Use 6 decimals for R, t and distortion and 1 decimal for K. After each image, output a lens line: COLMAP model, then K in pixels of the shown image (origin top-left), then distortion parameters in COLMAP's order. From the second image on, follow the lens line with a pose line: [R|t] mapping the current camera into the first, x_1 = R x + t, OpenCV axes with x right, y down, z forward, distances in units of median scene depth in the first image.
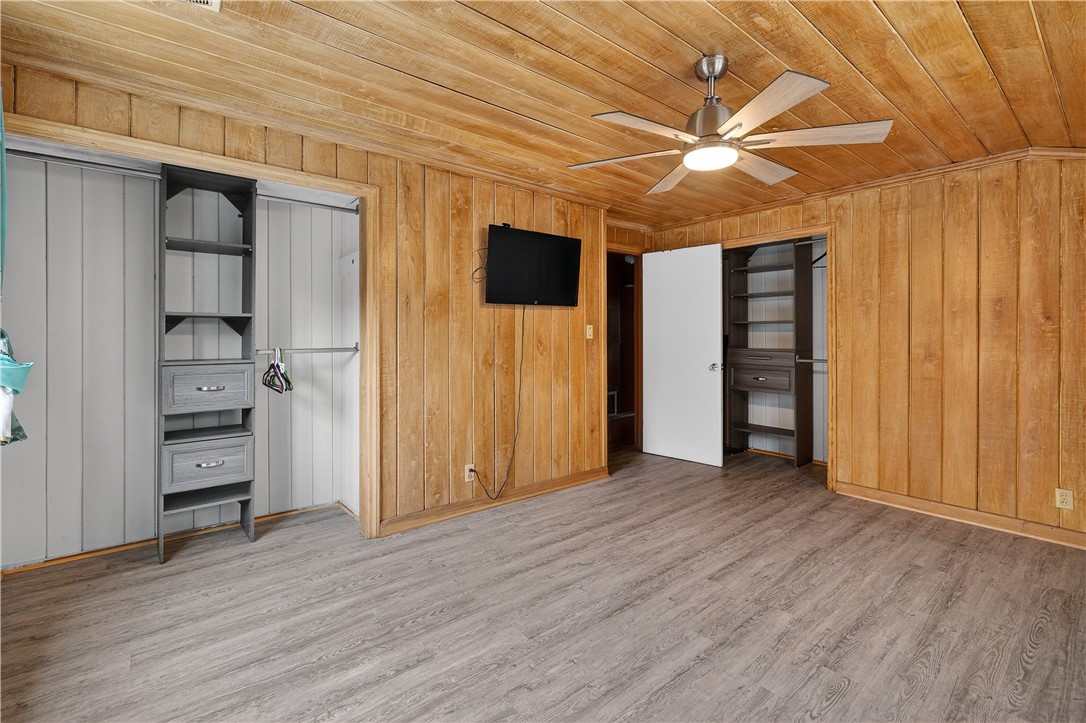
lens RADIAL K [[478.0, 0, 541.9], [0, 478.0, 341.8], [0, 0, 1]] dist [-0.000433, -0.000652]
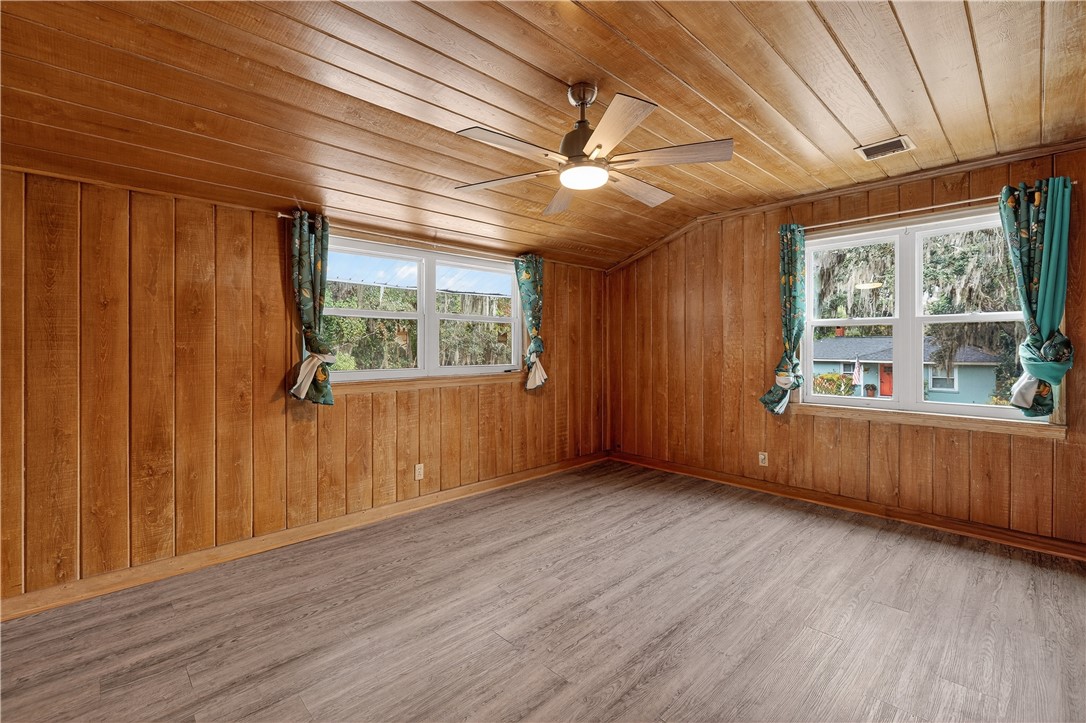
lens RADIAL K [[478.0, 0, 541.9], [0, 478.0, 341.8], [0, 0, 1]] dist [-0.000433, -0.000652]
pose [[-0.997009, -0.000632, -0.077289, 0.535249], [-0.001144, 0.999978, 0.006589, -0.026371], [0.077283, 0.006658, -0.996987, 2.078488]]
